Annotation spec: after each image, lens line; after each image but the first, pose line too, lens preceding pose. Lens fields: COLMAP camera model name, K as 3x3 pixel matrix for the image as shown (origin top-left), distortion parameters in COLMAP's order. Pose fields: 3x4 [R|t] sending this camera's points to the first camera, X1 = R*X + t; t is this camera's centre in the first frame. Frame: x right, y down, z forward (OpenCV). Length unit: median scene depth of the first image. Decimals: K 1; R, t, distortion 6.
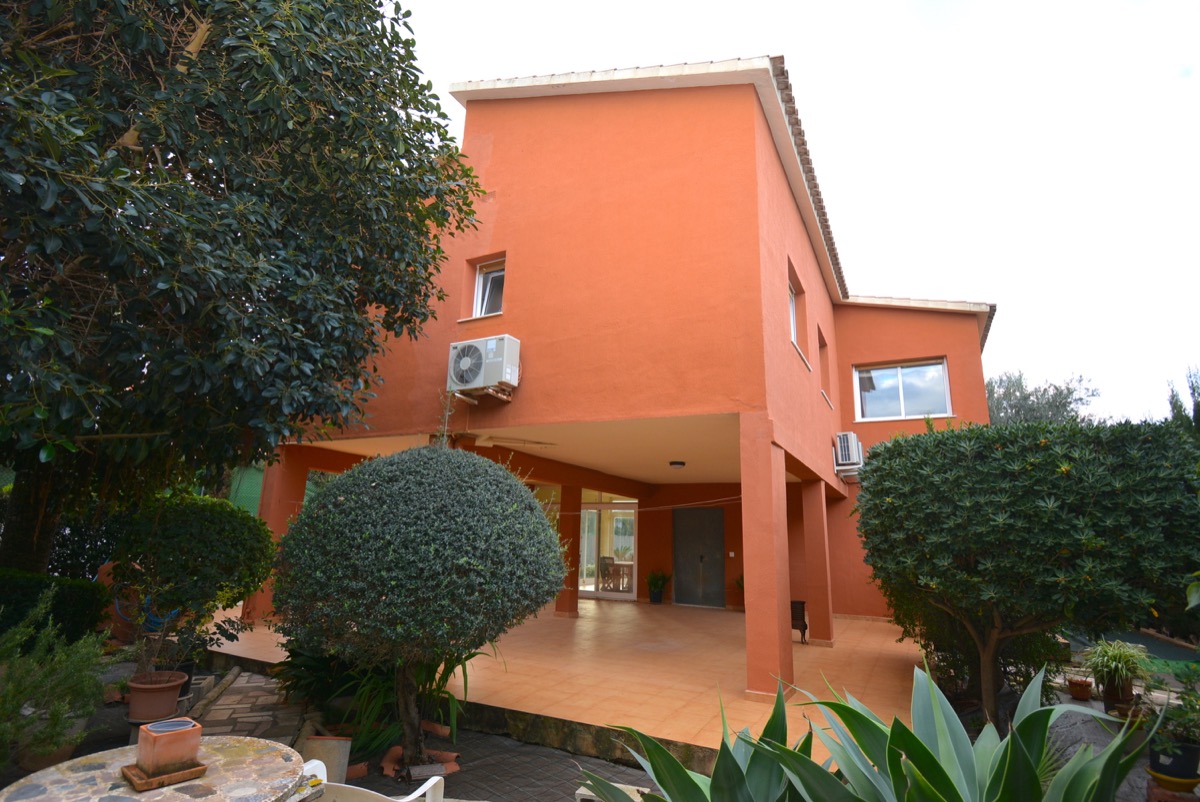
lens RADIAL K [[593.3, 0, 600.0], [0, 593.3, 401.0], [0, 0, 1]] dist [0.018986, -0.027010]
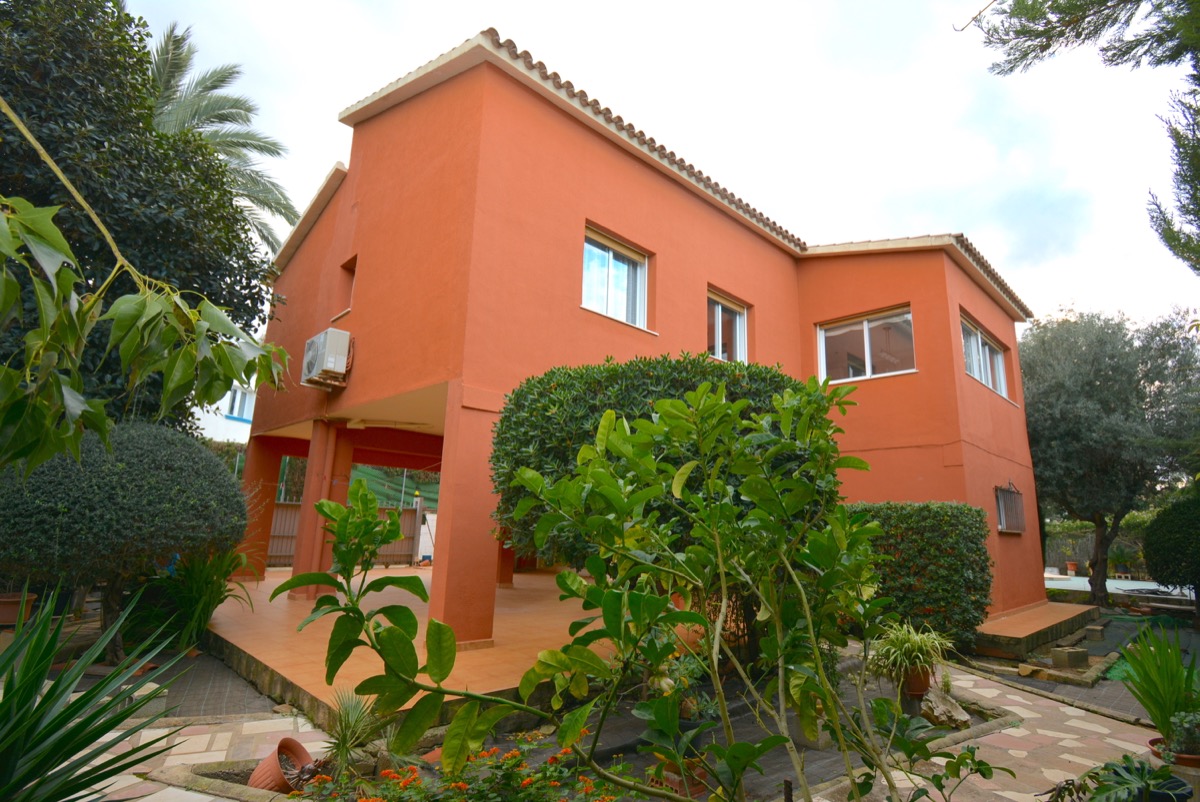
lens RADIAL K [[593.3, 0, 600.0], [0, 593.3, 401.0], [0, 0, 1]] dist [0.018986, -0.027010]
pose [[0.947613, -0.061693, -0.313407, 0.602898], [0.064608, 0.997910, -0.001087, 0.054856], [0.312819, -0.019219, 0.949618, 0.067280]]
